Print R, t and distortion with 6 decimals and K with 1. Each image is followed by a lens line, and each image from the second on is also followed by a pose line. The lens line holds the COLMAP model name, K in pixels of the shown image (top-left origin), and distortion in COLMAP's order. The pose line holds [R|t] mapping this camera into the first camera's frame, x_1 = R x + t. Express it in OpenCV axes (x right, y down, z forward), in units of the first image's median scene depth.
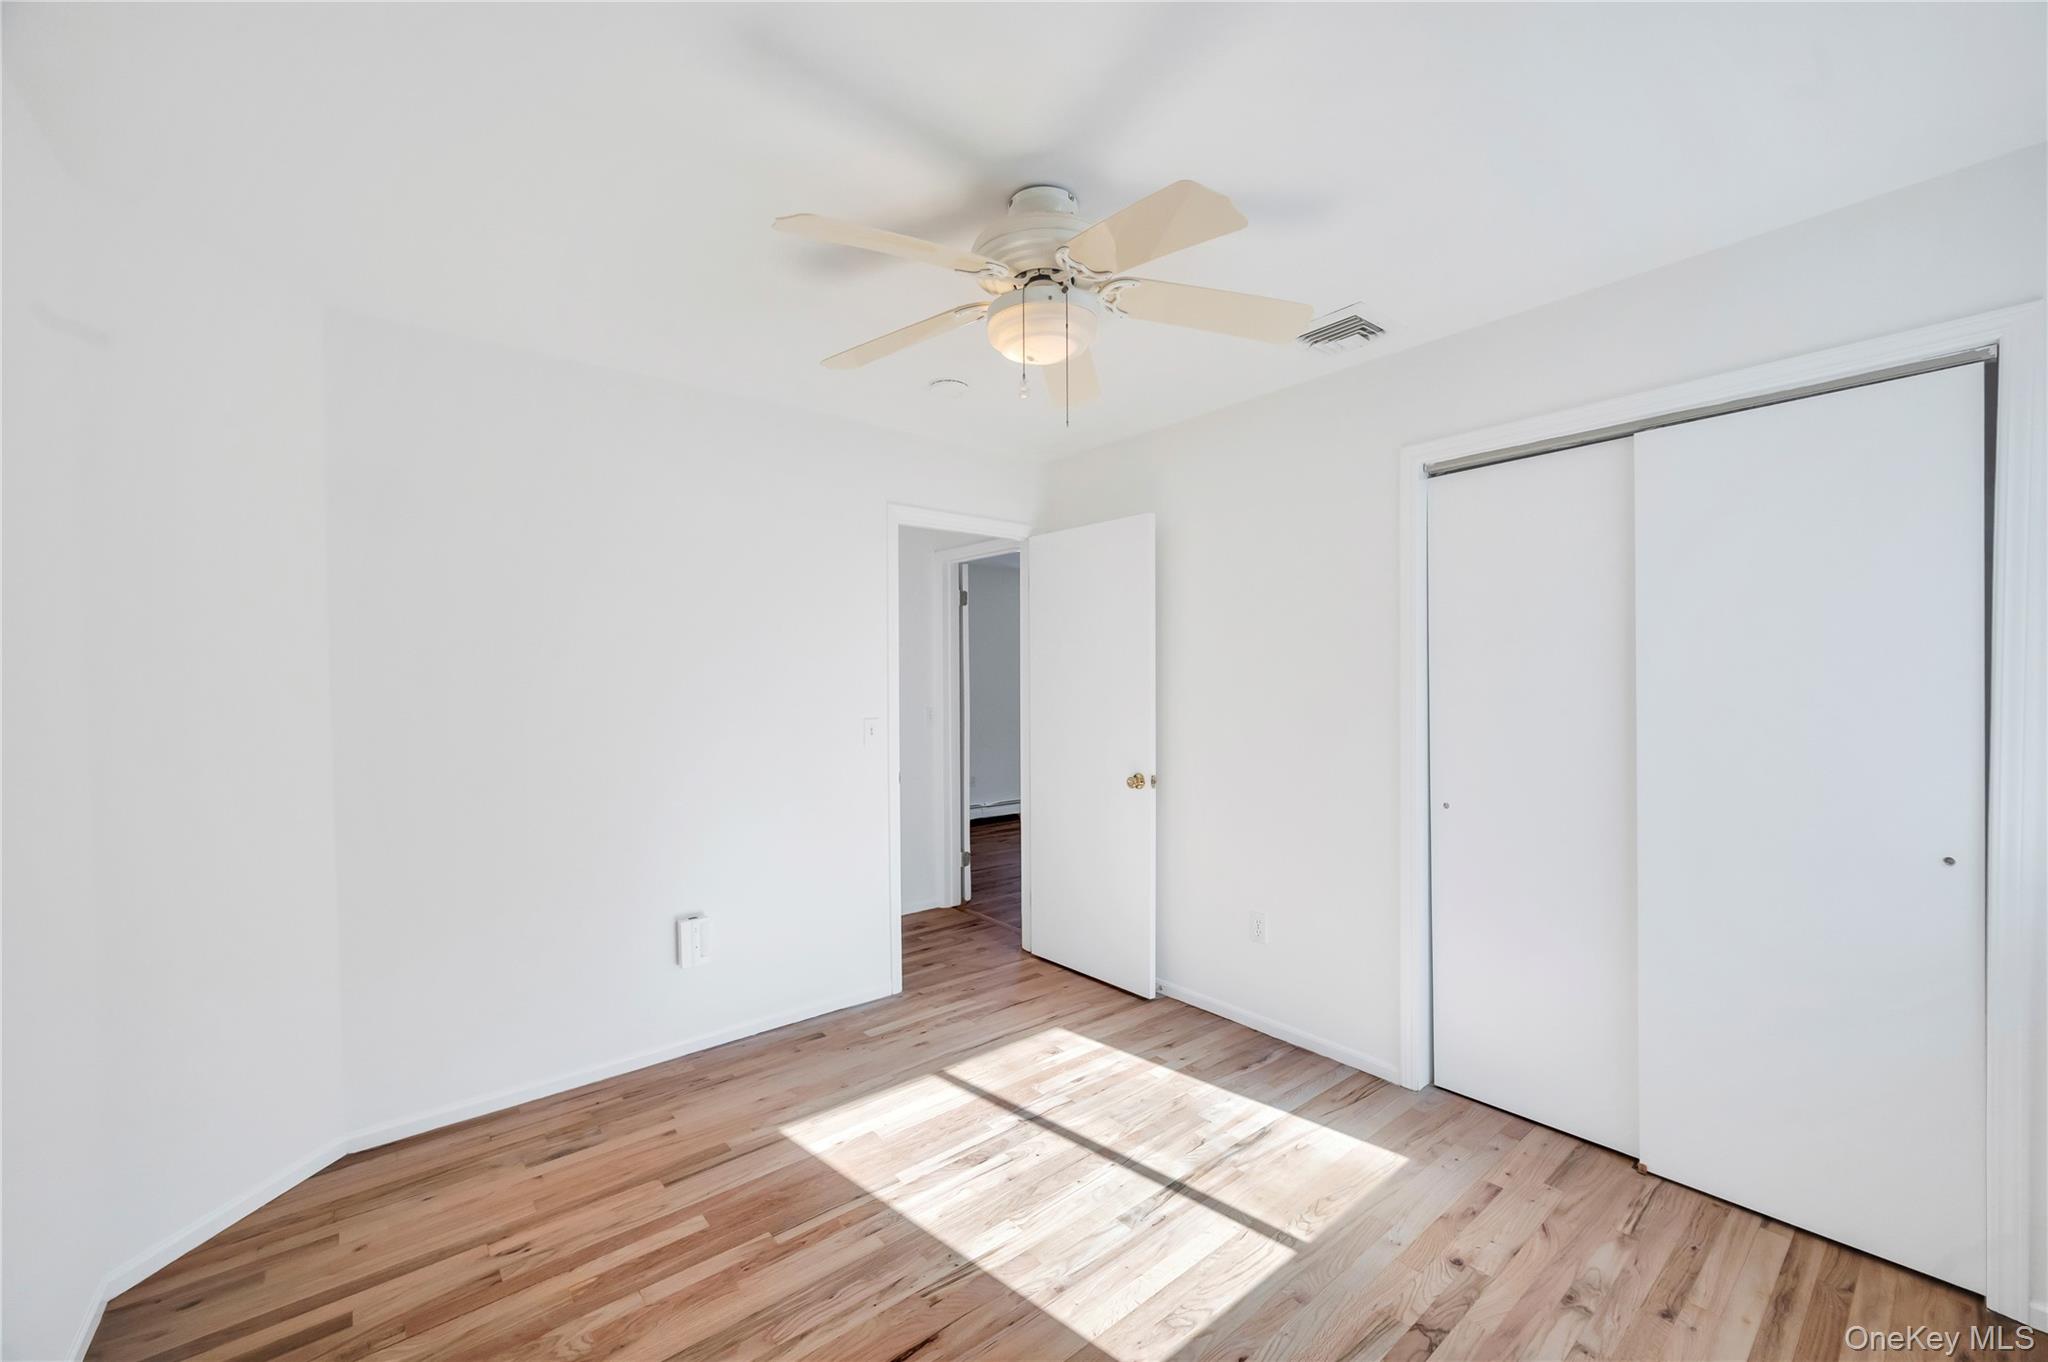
lens RADIAL K [[807.8, 0, 1029.3], [0, 807.8, 683.5], [0, 0, 1]] dist [0.000384, -0.000019]
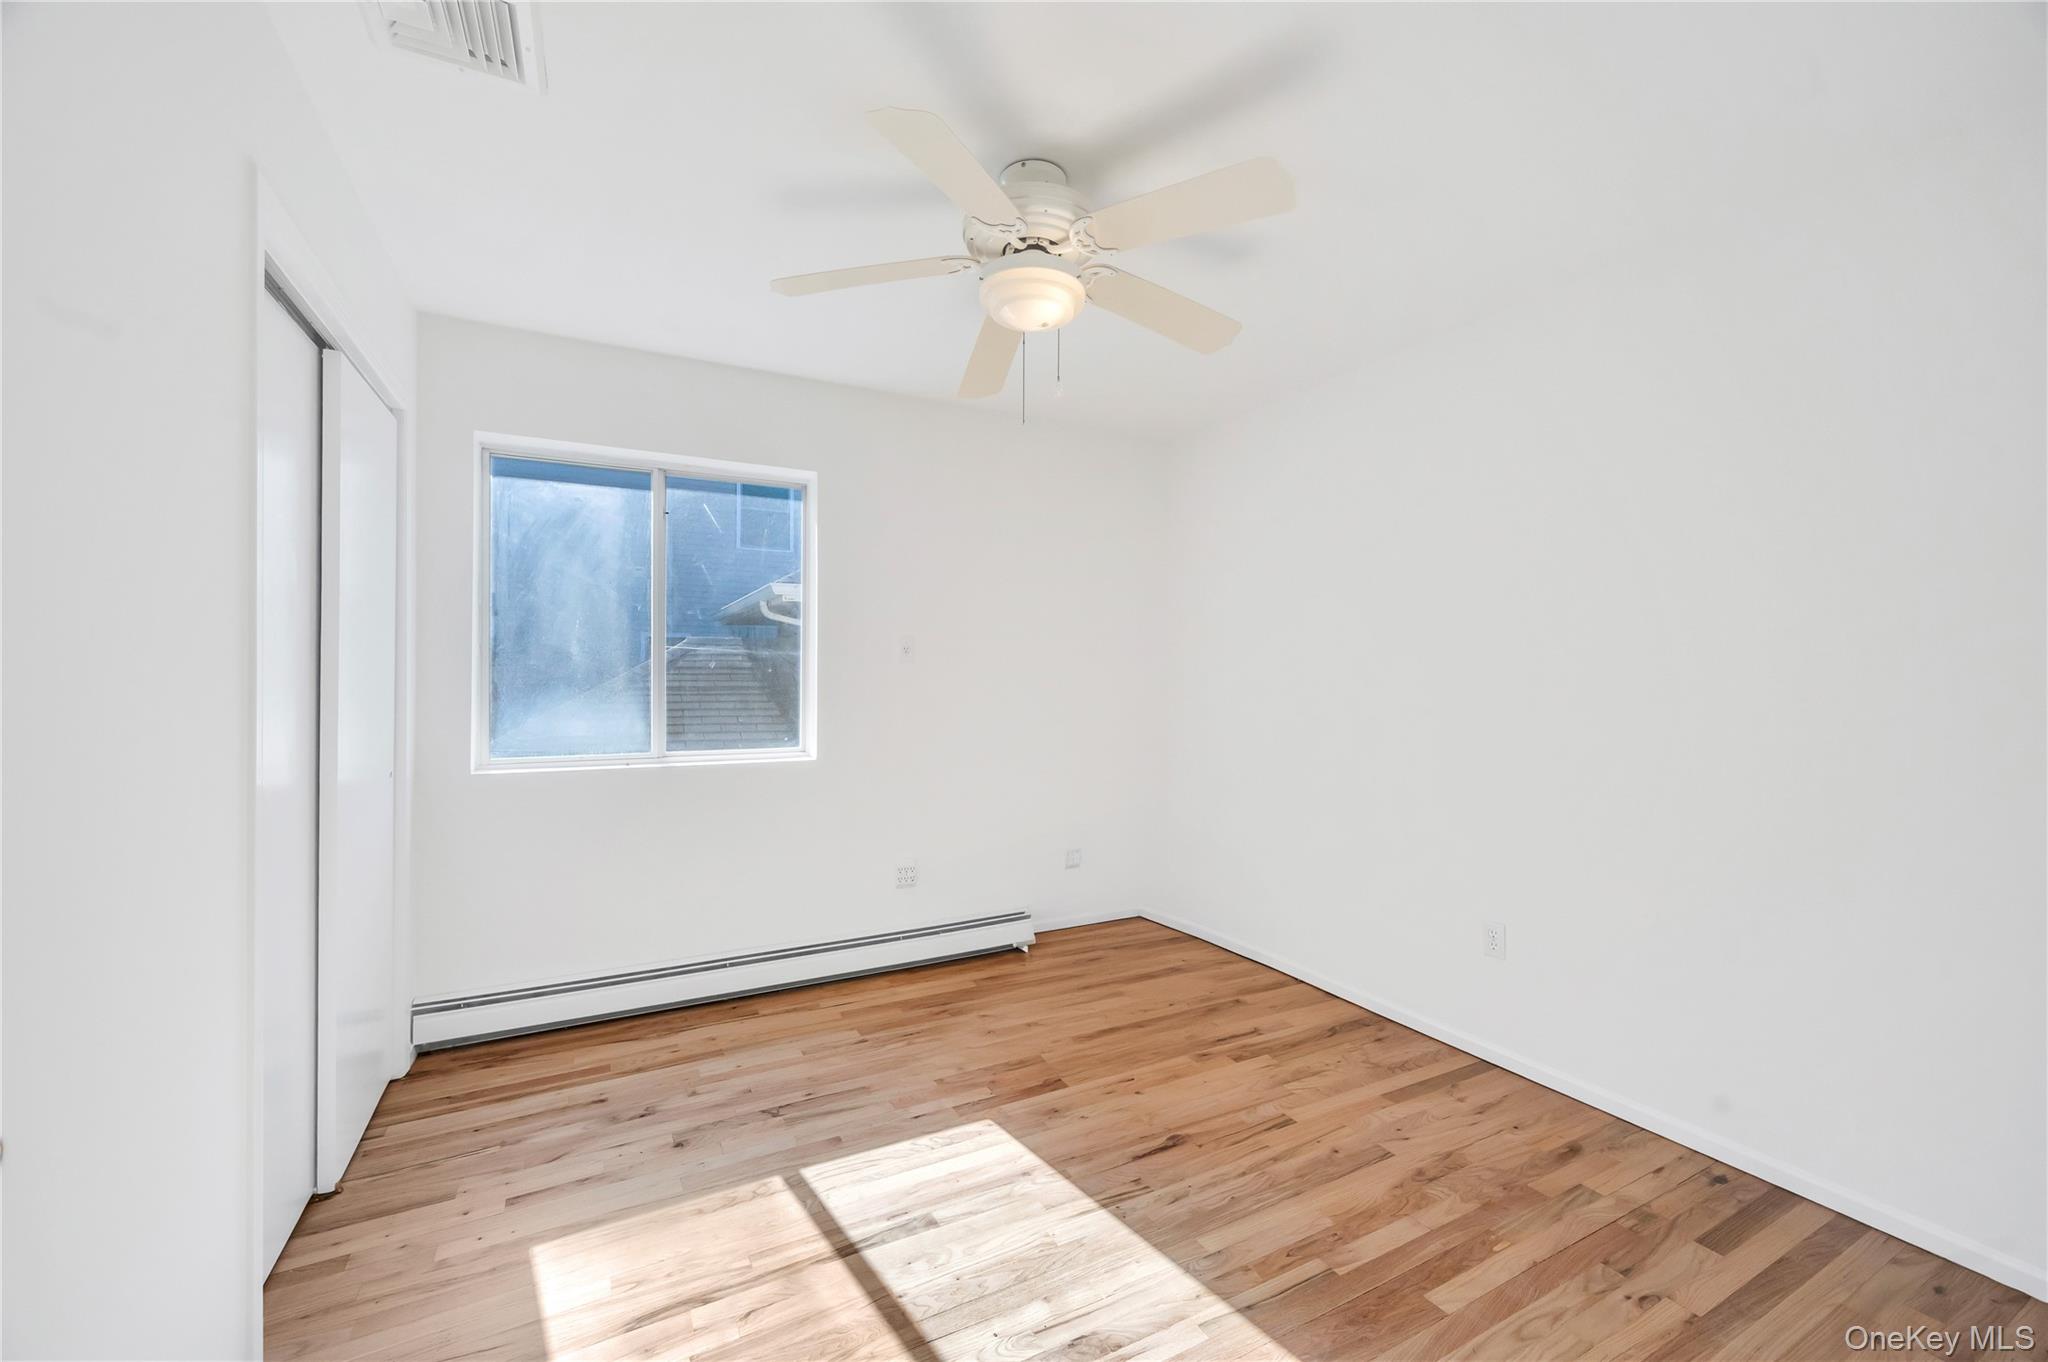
lens RADIAL K [[807.8, 0, 1019.4], [0, 807.8, 678.6], [0, 0, 1]] dist [0.000384, -0.000019]
pose [[-0.979077, -0.000415, 0.203492, -0.168746], [-0.000877, 0.999997, -0.002180, 0.054883], [-0.203490, -0.002313, -0.979074, 1.946810]]
